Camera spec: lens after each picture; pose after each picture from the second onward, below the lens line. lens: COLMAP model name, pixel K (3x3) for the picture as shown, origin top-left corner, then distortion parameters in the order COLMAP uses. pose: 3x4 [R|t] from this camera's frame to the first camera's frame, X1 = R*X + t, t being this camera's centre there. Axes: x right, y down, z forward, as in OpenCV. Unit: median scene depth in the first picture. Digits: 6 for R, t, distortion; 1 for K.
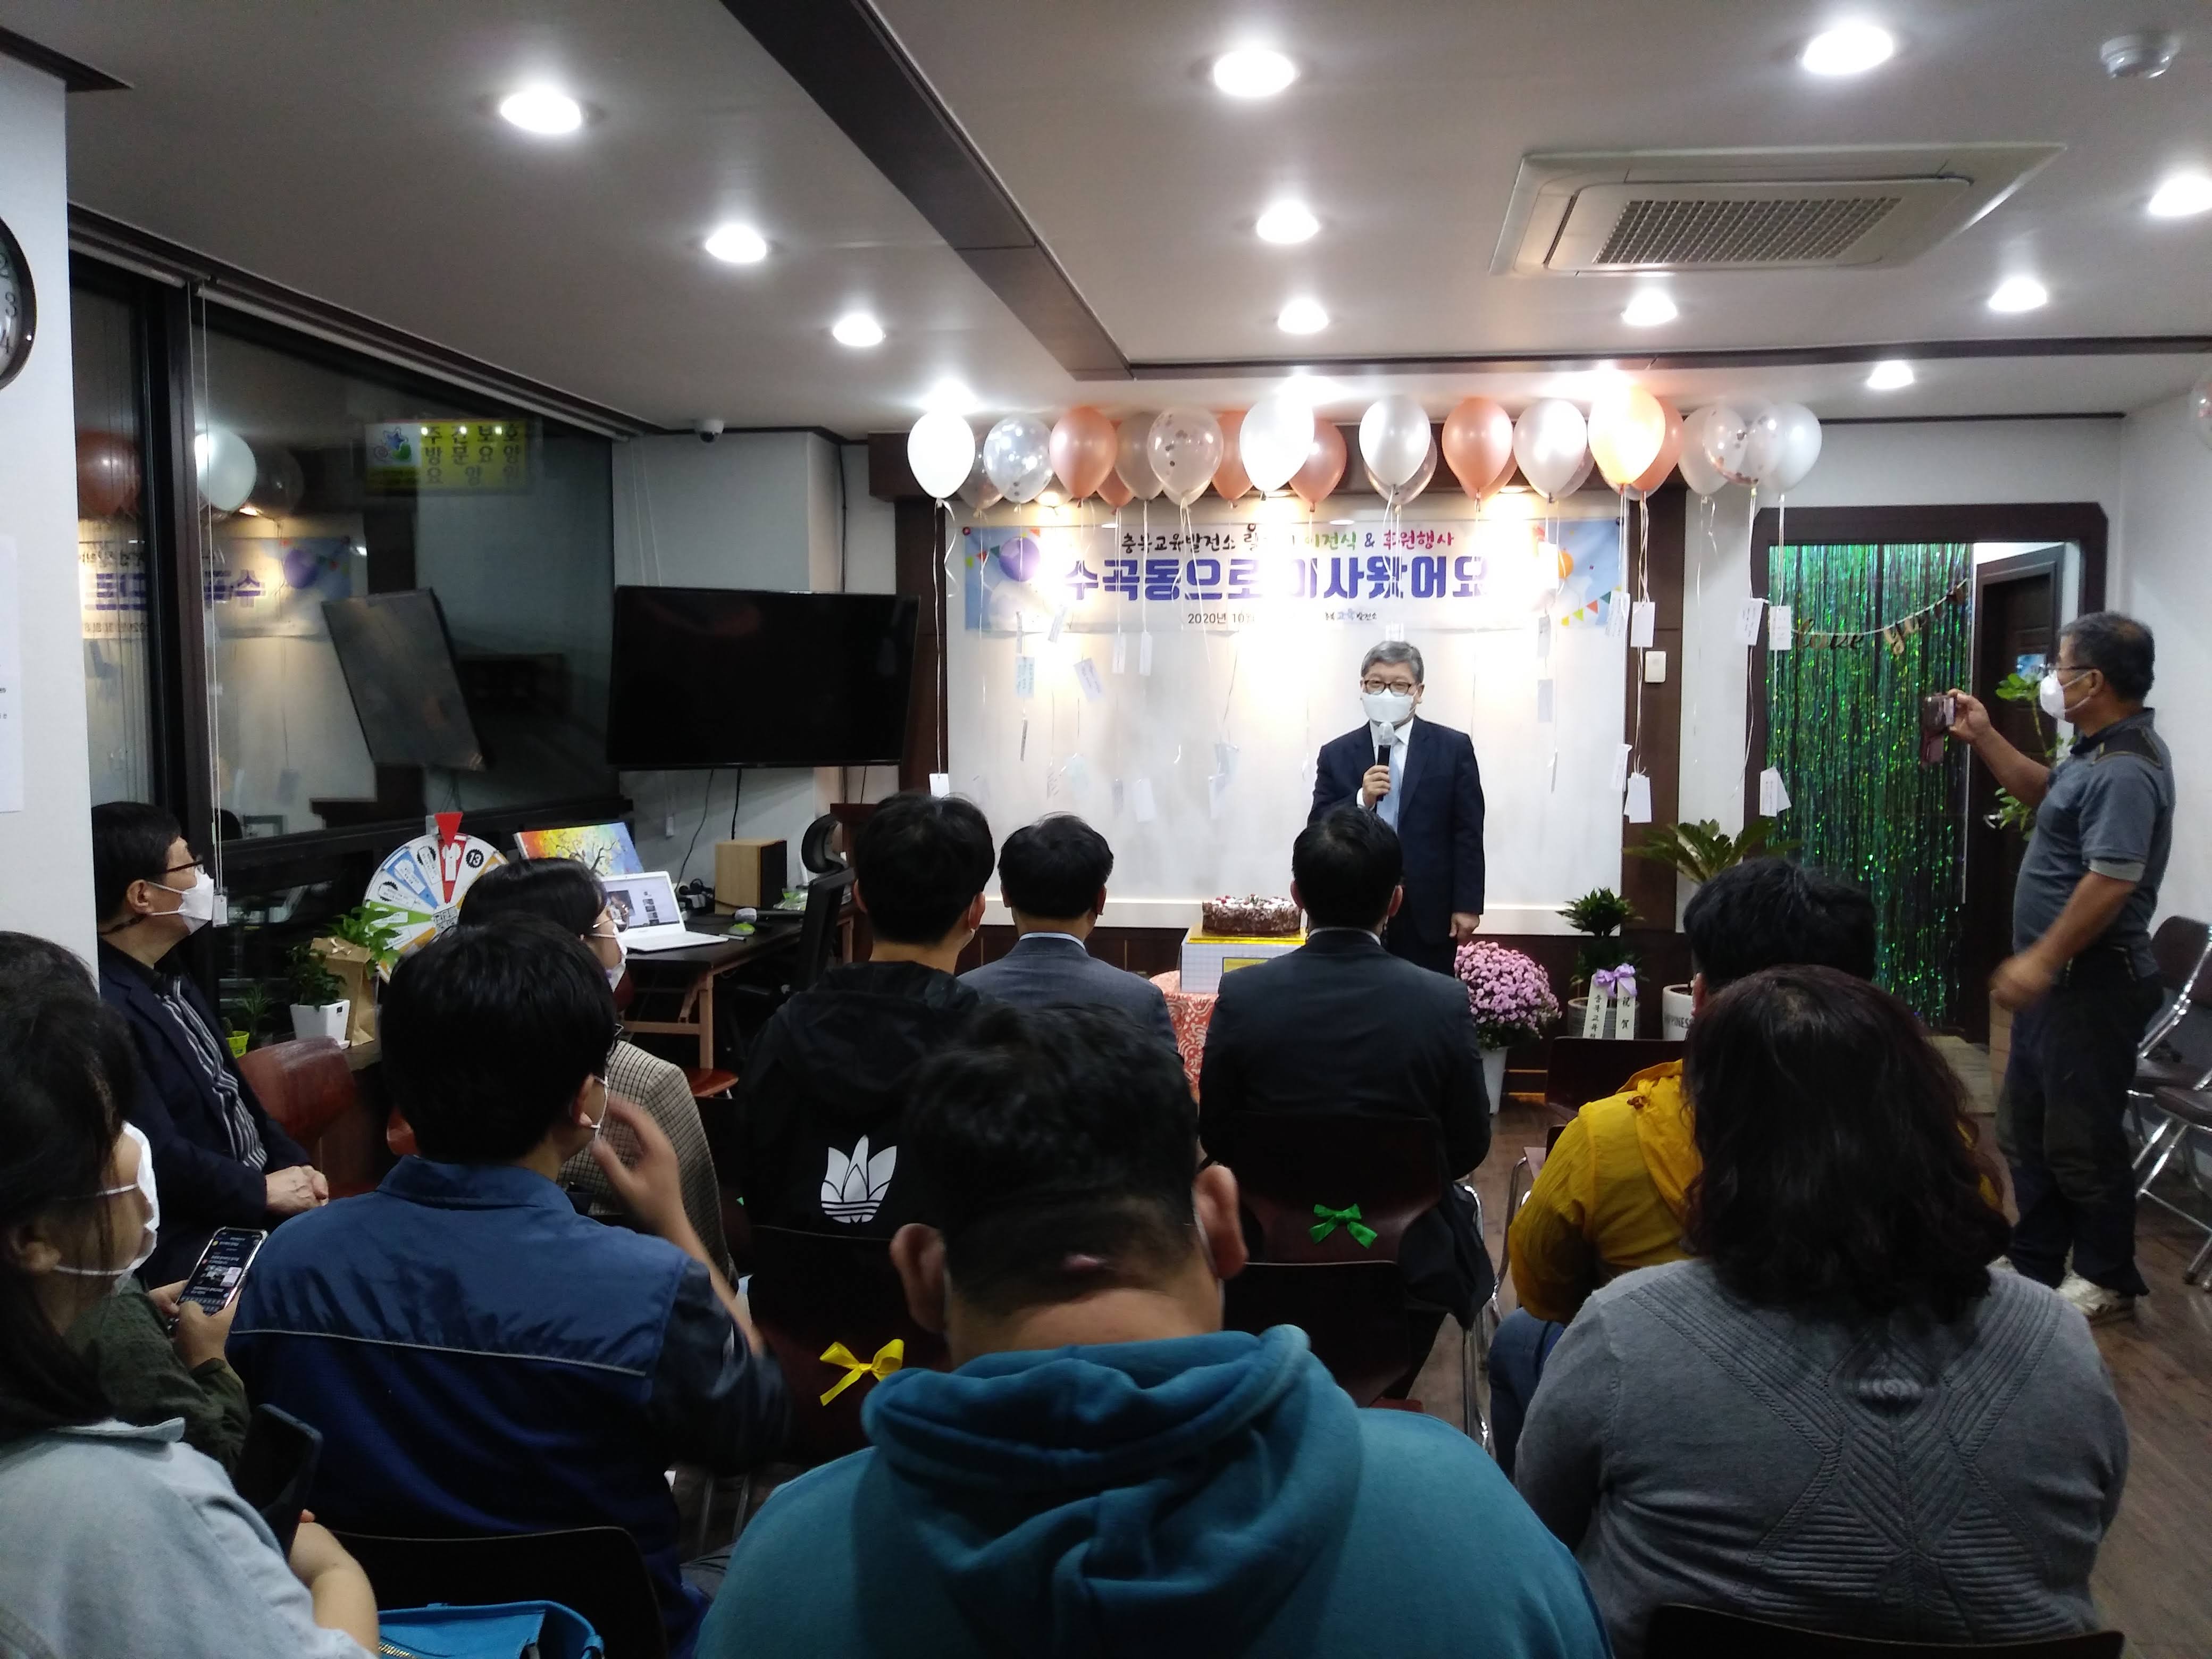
lens RADIAL K [[1893.8, 0, 1110.5], [0, 1893.8, 832.9], [0, 0, 1]] dist [-0.000295, -0.000838]
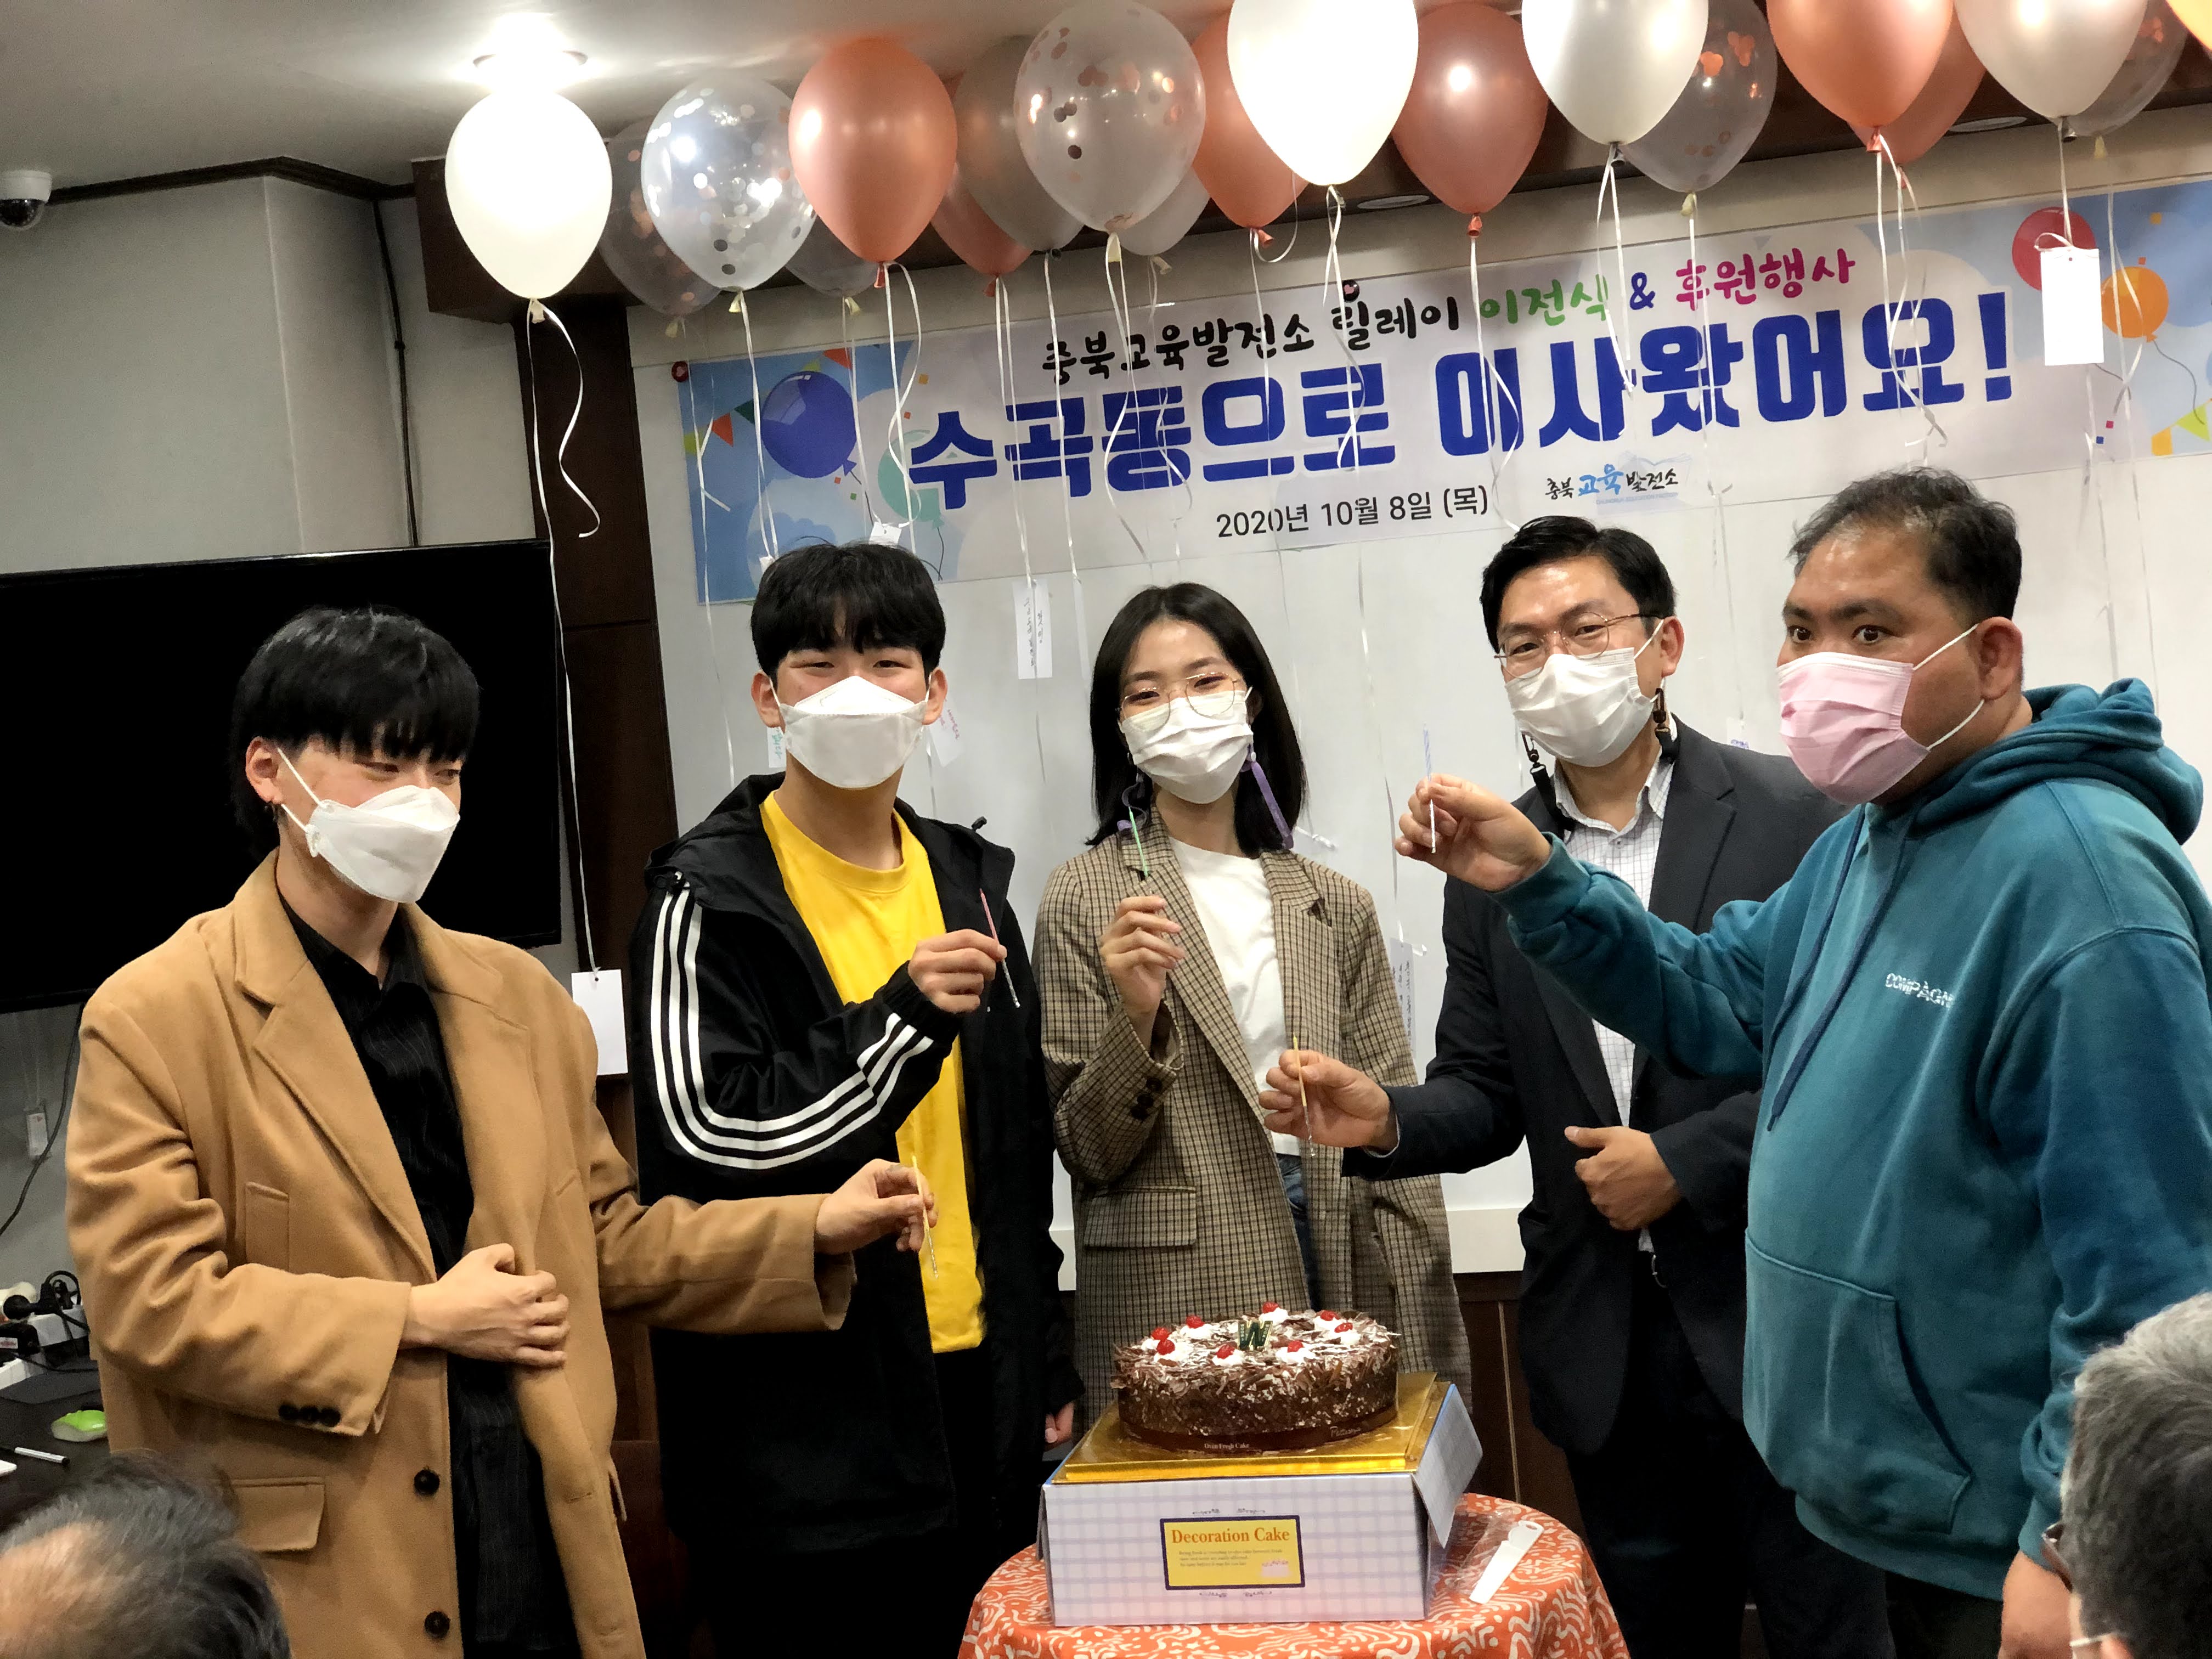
lens RADIAL K [[3338.8, 0, 1104.4], [0, 3338.8, 828.2], [0, 0, 1]] dist [0.004776, 0.000000]
pose [[0.989402, -0.086279, -0.116792, 0.096757], [0.084946, 0.996251, -0.016358, -0.038703], [0.117766, 0.006263, 0.993022, 0.280780]]
